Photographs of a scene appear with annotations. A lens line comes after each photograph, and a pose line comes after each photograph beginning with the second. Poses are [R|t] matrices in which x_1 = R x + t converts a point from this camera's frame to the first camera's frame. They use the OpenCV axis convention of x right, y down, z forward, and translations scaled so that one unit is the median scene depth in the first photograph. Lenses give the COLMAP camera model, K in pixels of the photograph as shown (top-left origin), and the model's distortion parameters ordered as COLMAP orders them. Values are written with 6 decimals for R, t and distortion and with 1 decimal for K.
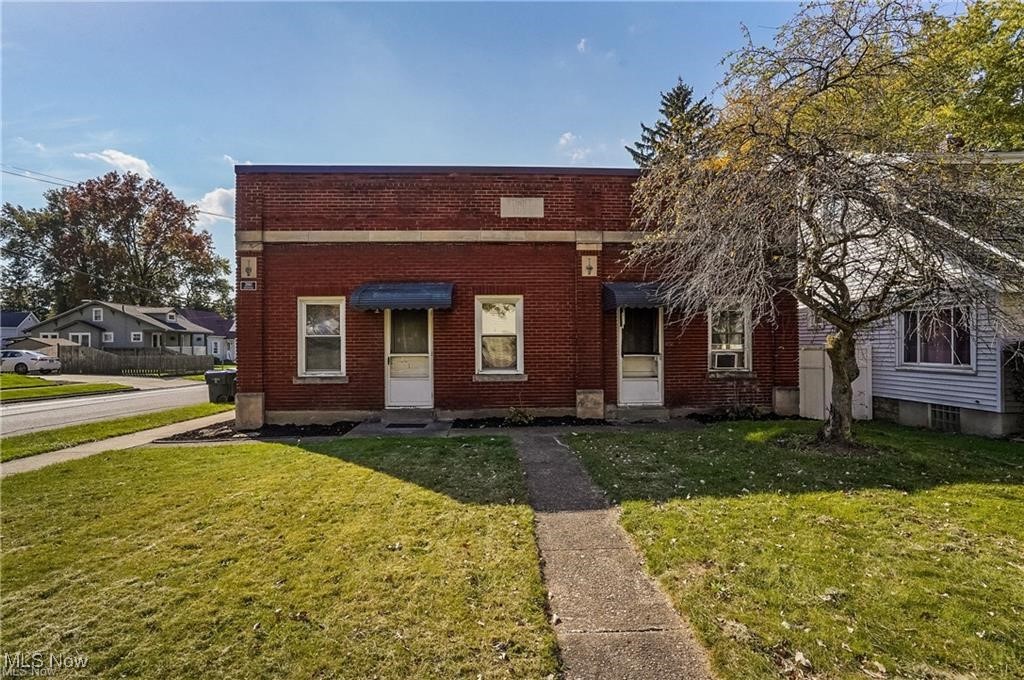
lens RADIAL K [[537.3, 0, 512.1], [0, 537.3, 340.3], [0, 0, 1]] dist [-0.033701, 0.001572]
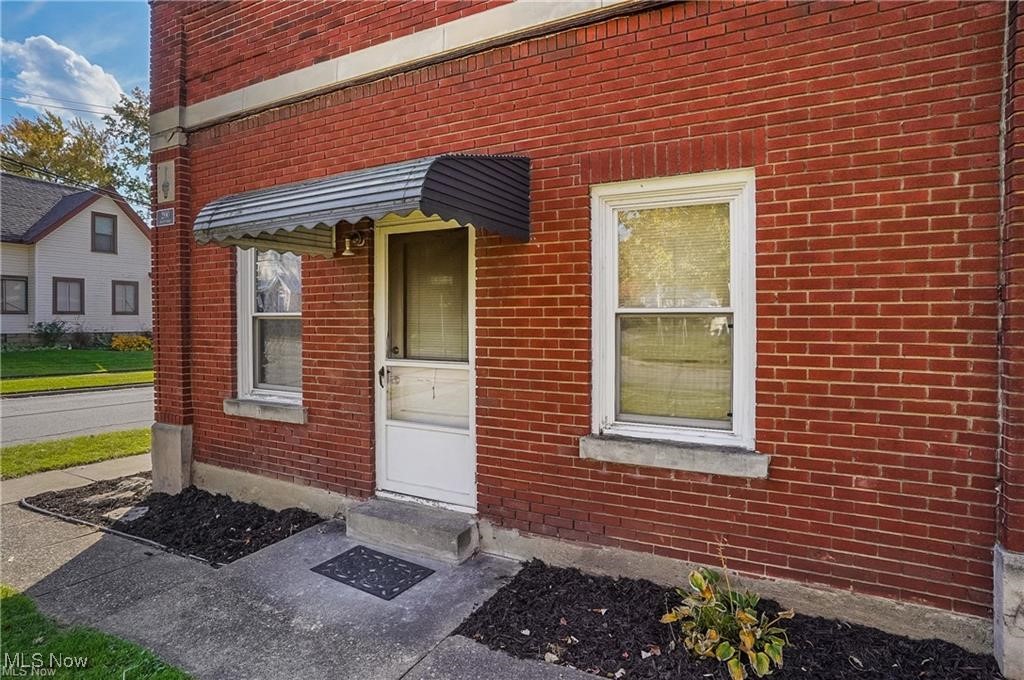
lens RADIAL K [[537.3, 0, 516.4], [0, 537.3, 321.8], [0, 0, 1]] dist [-0.033701, 0.001572]
pose [[0.851654, 0.006530, -0.524063, 0.061767], [-0.003390, 0.999970, 0.006951, -0.005415], [0.524093, -0.004143, 0.851651, 0.712015]]
